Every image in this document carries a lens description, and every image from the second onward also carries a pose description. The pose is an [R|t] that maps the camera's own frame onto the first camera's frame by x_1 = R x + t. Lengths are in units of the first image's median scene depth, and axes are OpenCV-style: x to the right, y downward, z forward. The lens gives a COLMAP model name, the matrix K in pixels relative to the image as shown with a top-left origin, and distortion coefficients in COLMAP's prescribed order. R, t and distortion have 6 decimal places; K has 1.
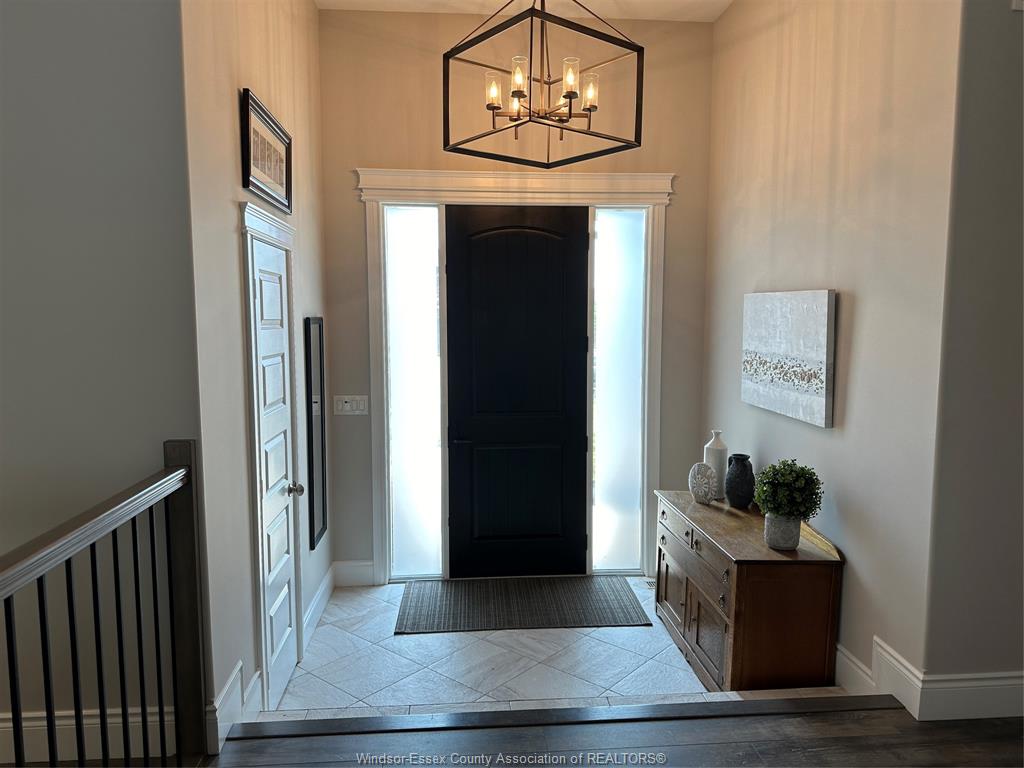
lens RADIAL K [[727.8, 0, 513.6], [0, 727.8, 384.5], [0, 0, 1]] dist [0.069948, -0.079737]
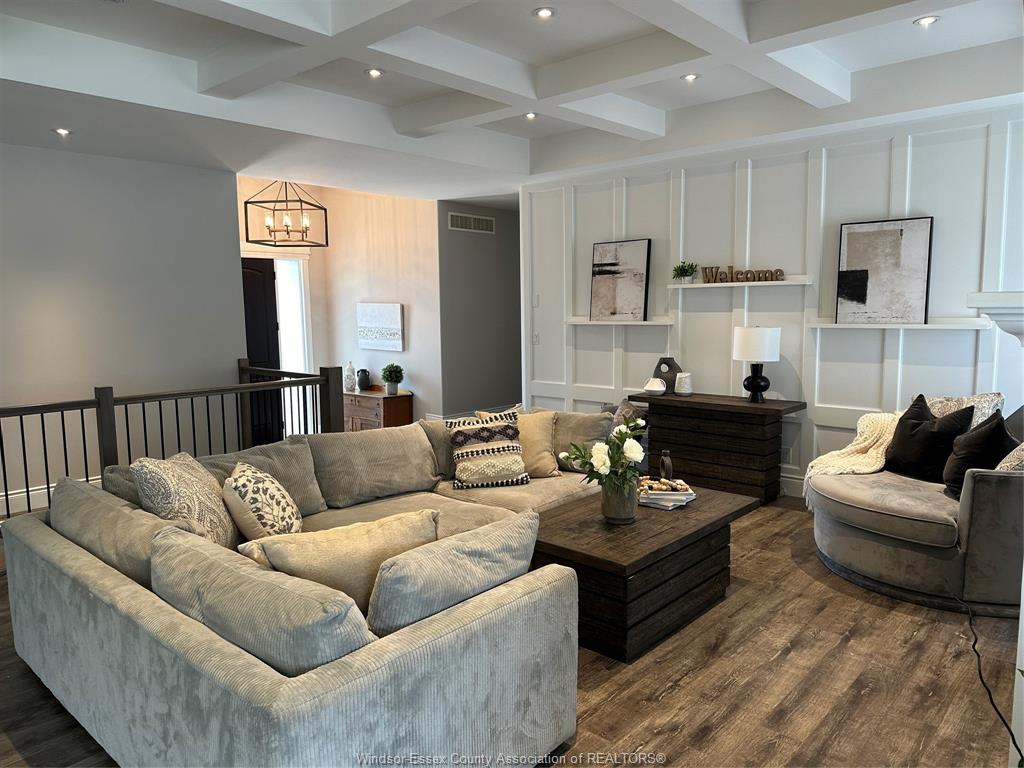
lens RADIAL K [[727.8, 0, 511.3], [0, 727.8, 380.5], [0, 0, 1]] dist [0.069948, -0.079737]
pose [[0.731556, -0.081301, 0.676917, -1.217067], [0.070597, 0.996560, 0.043396, 0.078909], [-0.678117, 0.016042, 0.734779, -1.402608]]
